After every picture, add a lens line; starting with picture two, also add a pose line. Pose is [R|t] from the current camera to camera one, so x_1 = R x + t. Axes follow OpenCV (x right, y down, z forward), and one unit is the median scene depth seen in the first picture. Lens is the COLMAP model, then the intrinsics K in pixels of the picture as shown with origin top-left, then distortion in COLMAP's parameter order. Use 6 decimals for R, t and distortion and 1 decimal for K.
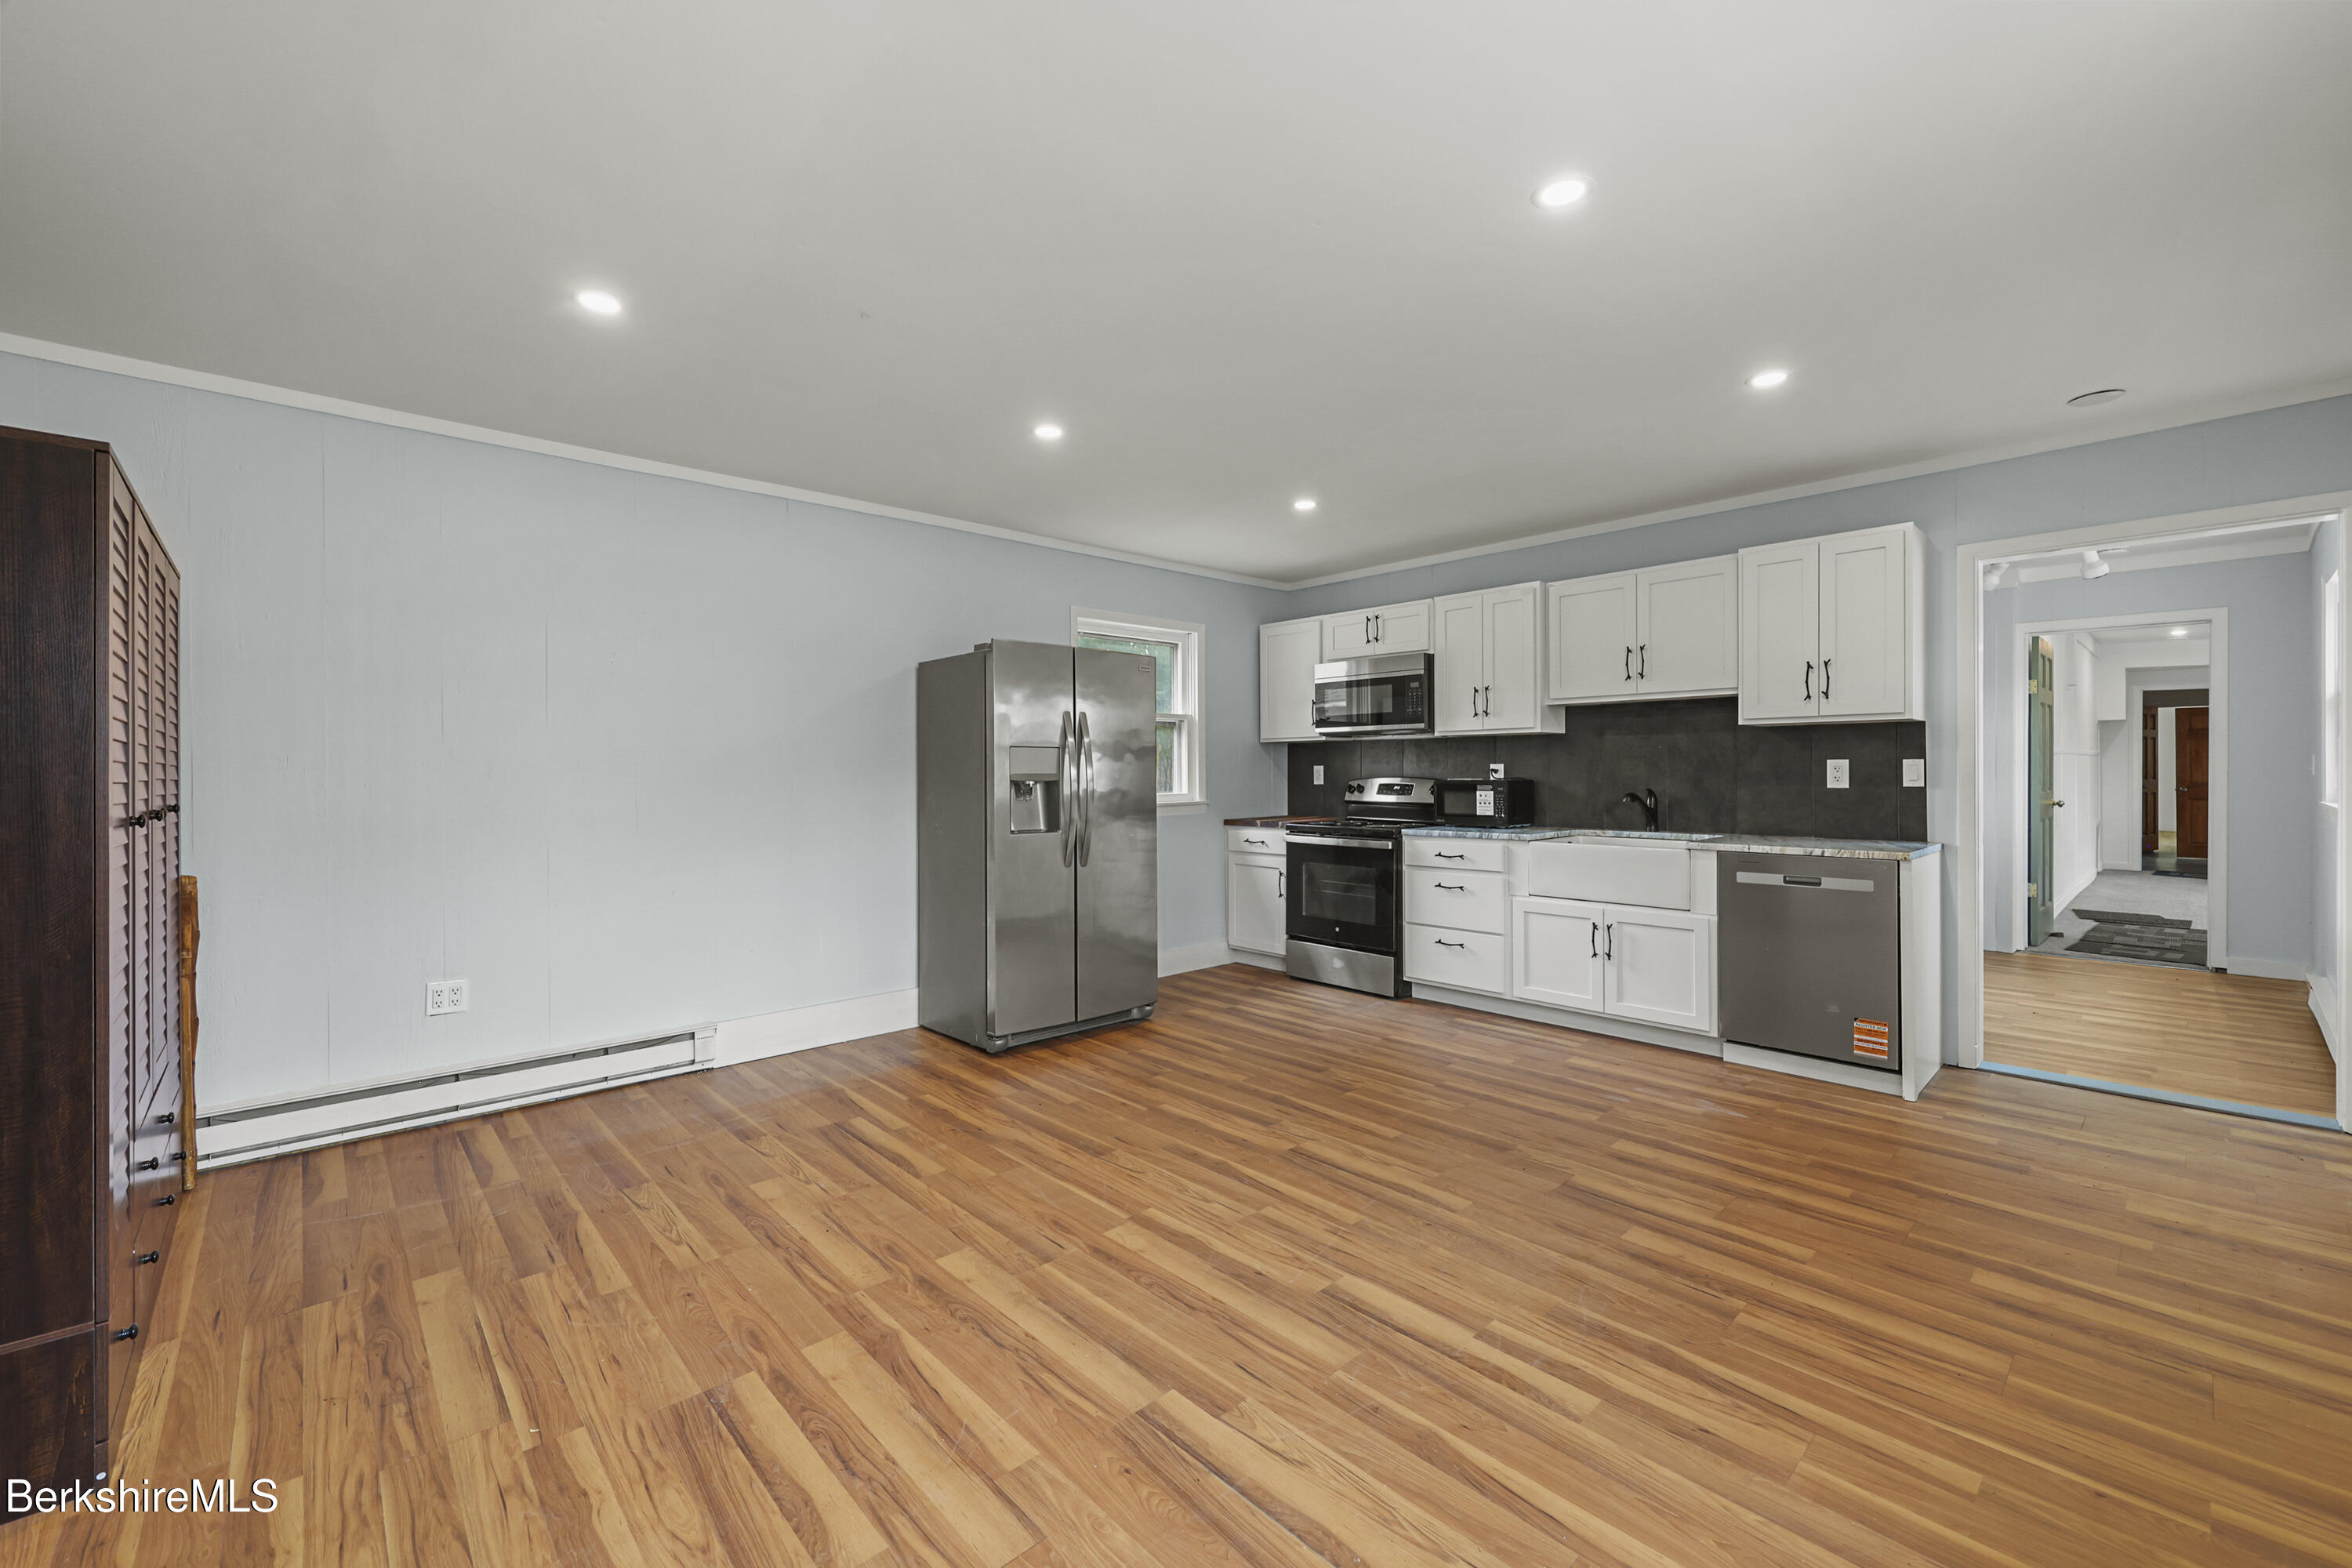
lens RADIAL K [[956.2, 0, 1176.0], [0, 956.2, 784.0], [0, 0, 1]] dist [-0.000194, 0.000119]
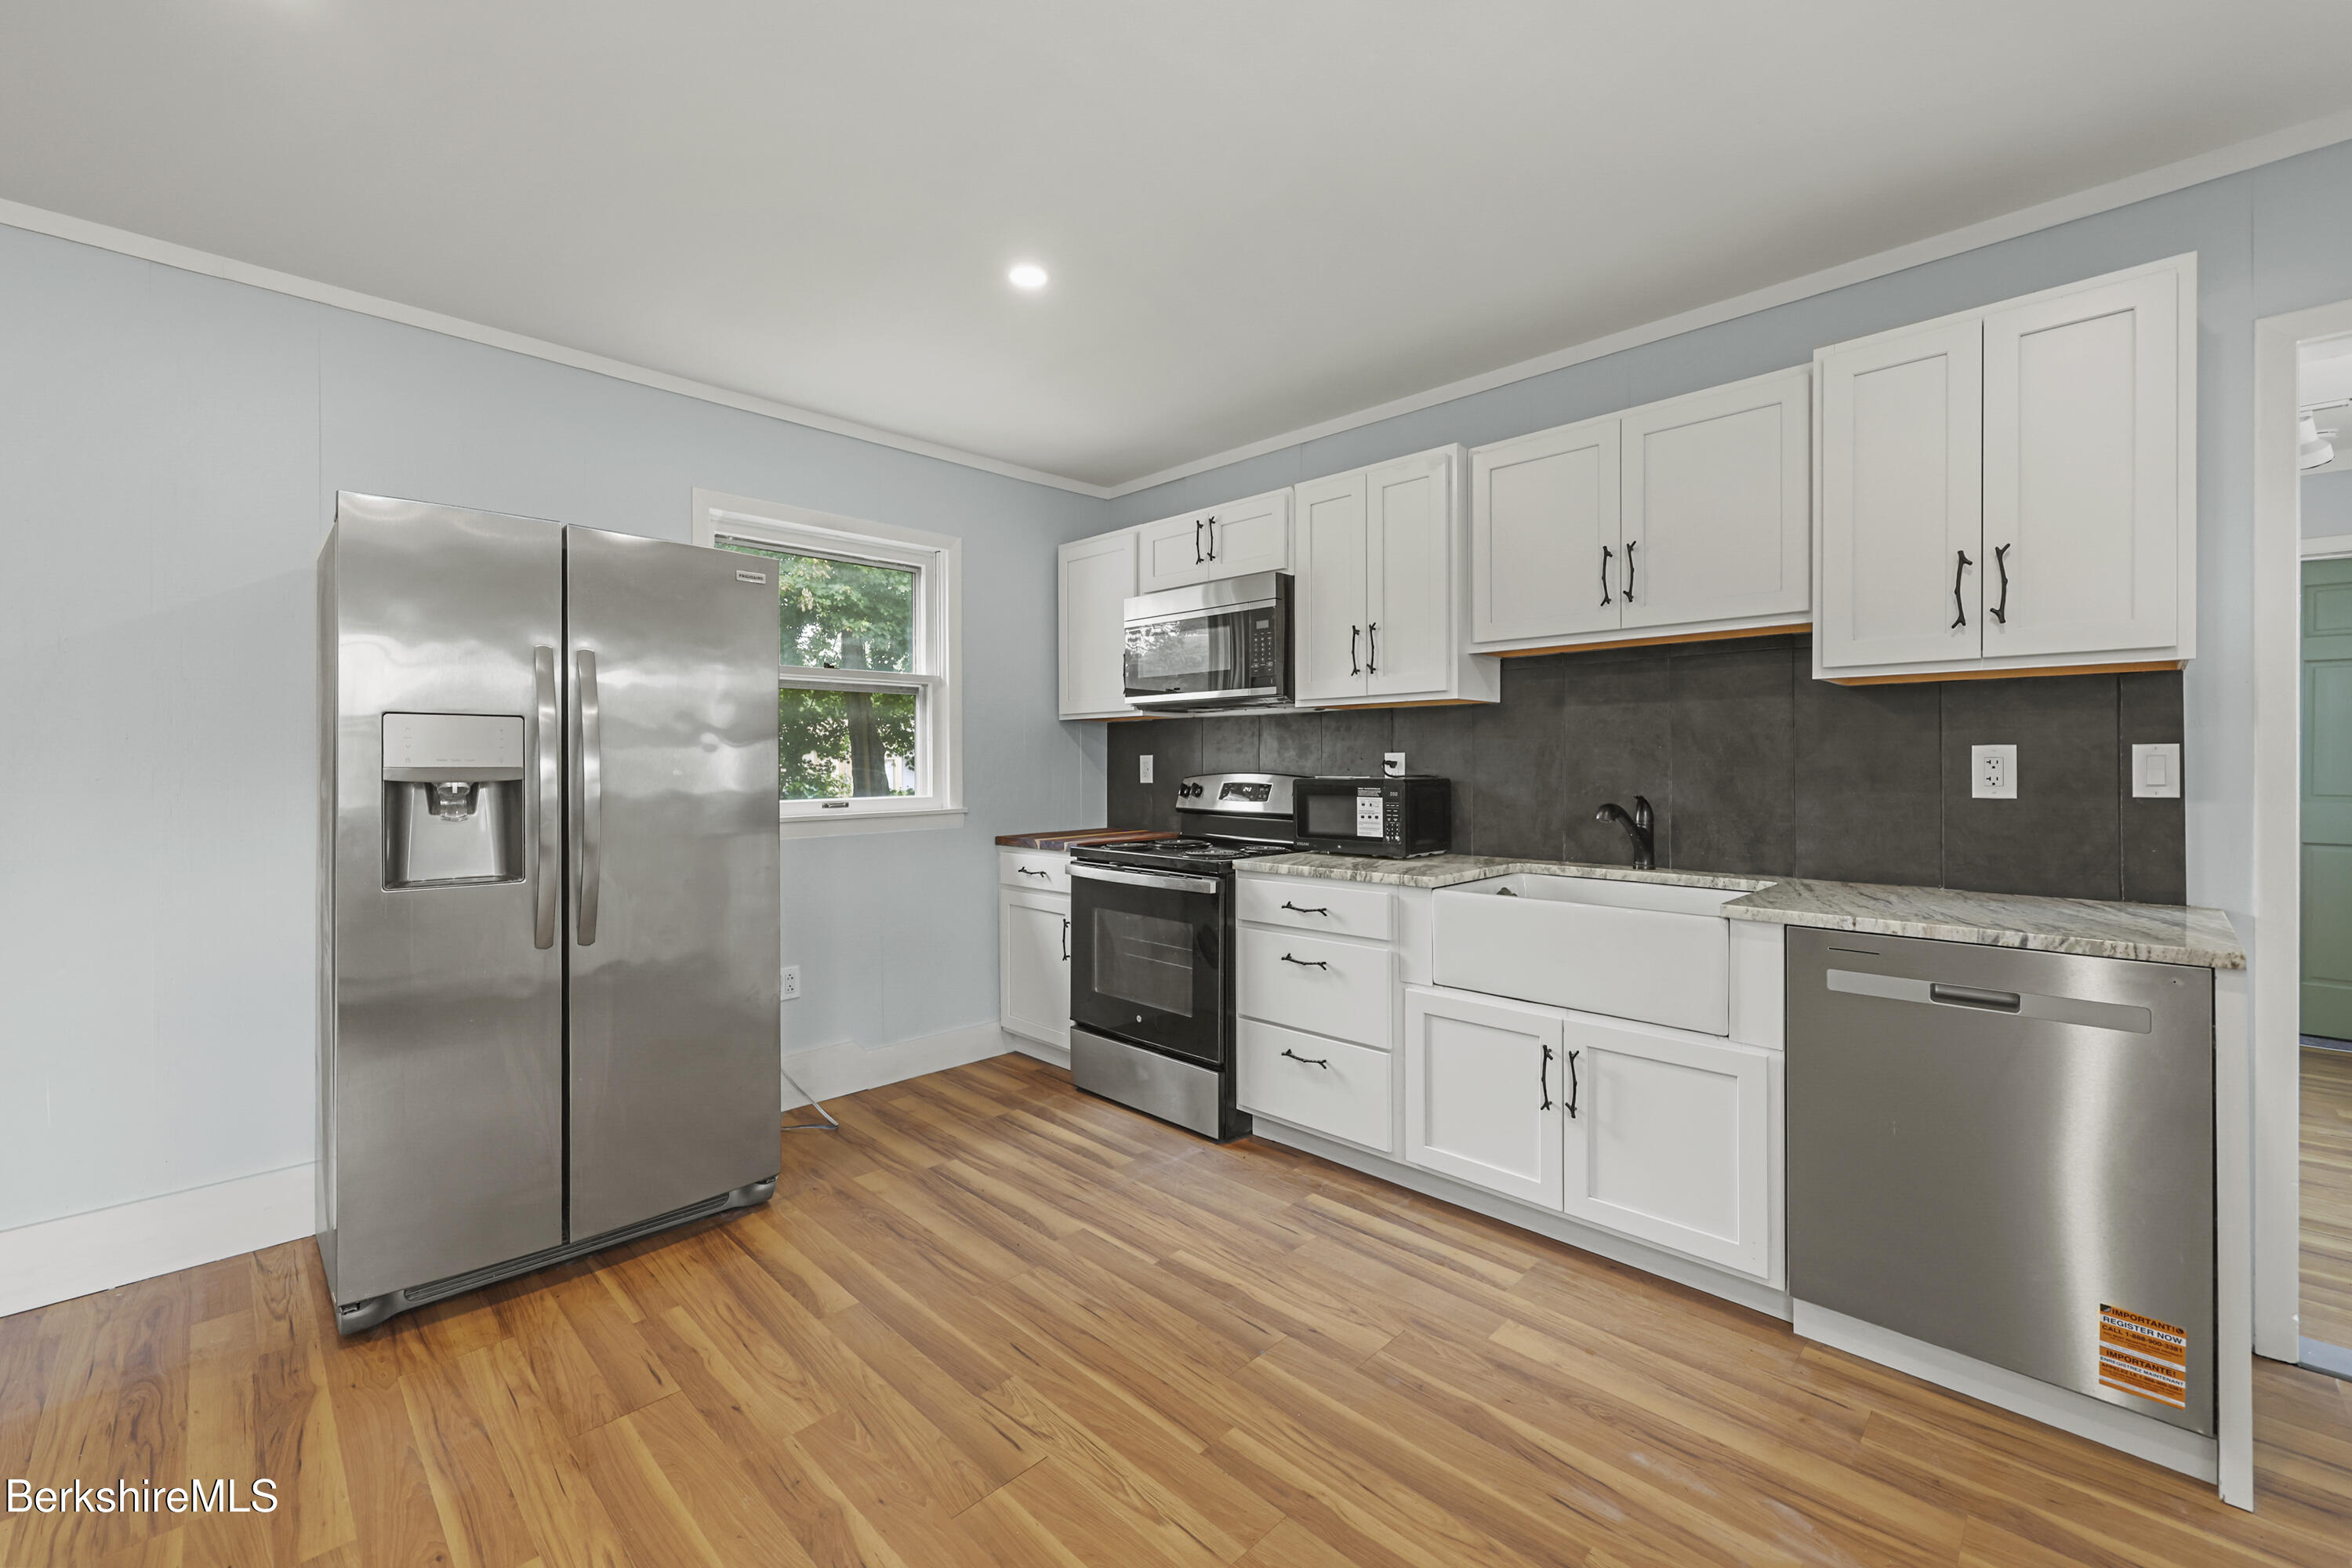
lens RADIAL K [[972.6, 0, 1173.1], [0, 972.6, 776.2], [0, 0, 1]] dist [0.002002, 0.000250]
pose [[0.999031, 0.002362, 0.043945, 0.174378], [-0.002403, 0.999997, 0.000869, -0.006260], [-0.043943, -0.000973, 0.999034, 0.395987]]
